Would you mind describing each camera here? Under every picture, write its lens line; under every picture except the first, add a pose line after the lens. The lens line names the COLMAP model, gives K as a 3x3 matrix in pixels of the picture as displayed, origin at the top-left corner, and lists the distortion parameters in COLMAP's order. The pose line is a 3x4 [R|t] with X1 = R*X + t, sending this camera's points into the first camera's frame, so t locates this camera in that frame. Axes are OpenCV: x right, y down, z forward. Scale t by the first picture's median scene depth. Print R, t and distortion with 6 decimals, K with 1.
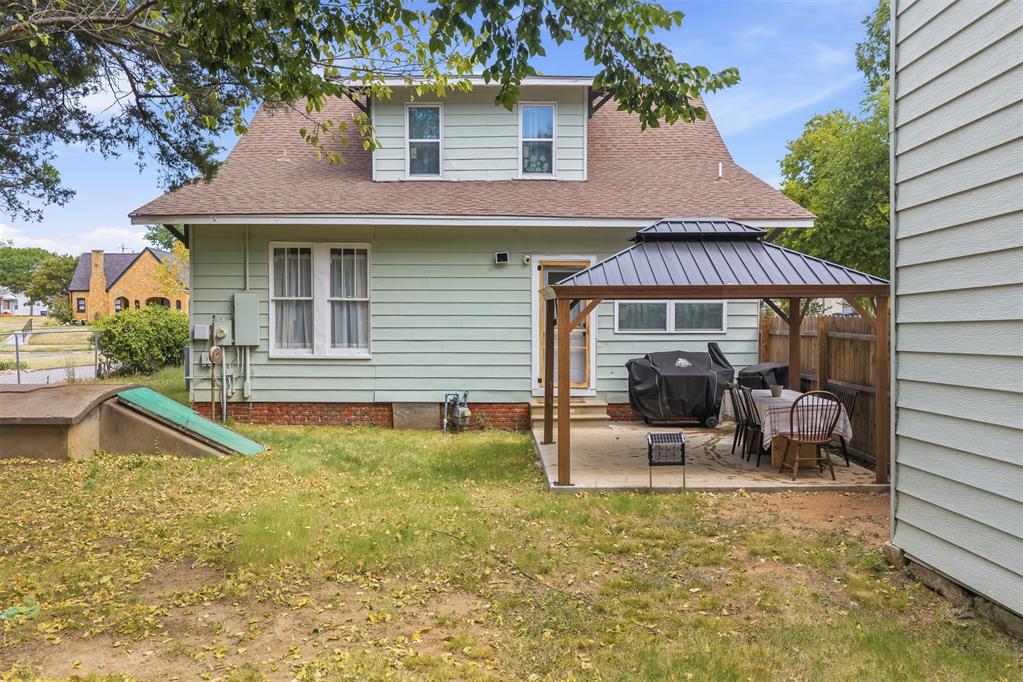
lens RADIAL K [[826.3, 0, 516.1], [0, 826.3, 330.6], [0, 0, 1]] dist [0.013067, 0.003968]
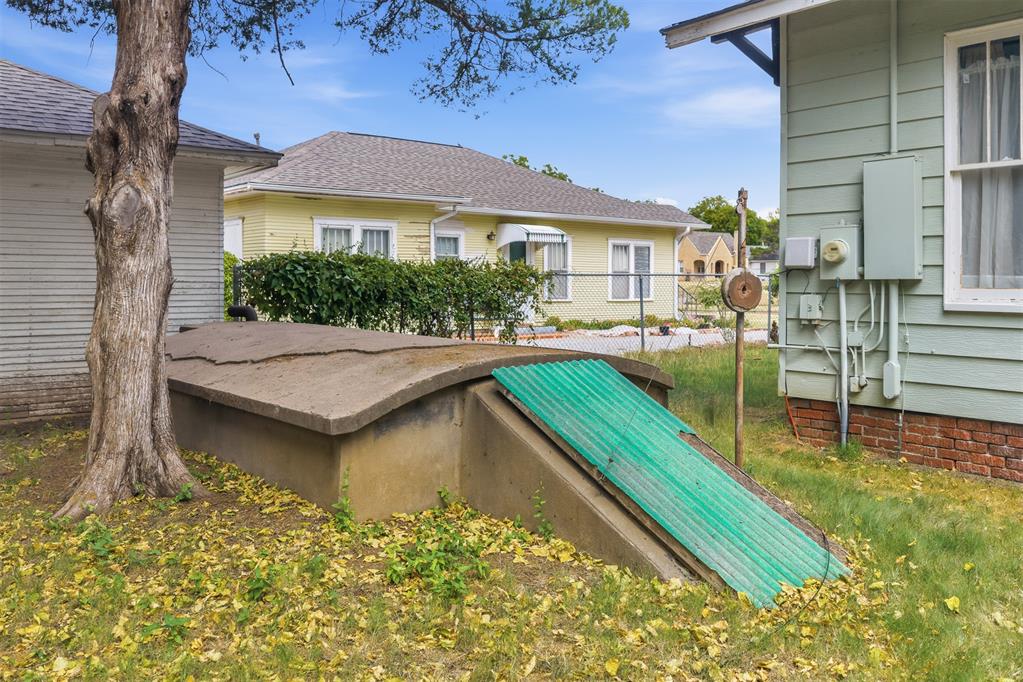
lens RADIAL K [[872.2, 0, 511.9], [0, 872.2, 275.8], [0, 0, 1]] dist [0.008159, 0.003322]
pose [[0.626468, -0.006349, -0.779421, -0.089979], [-0.012383, 0.999760, -0.018097, 0.026648], [0.779348, 0.020989, 0.626239, 0.552392]]
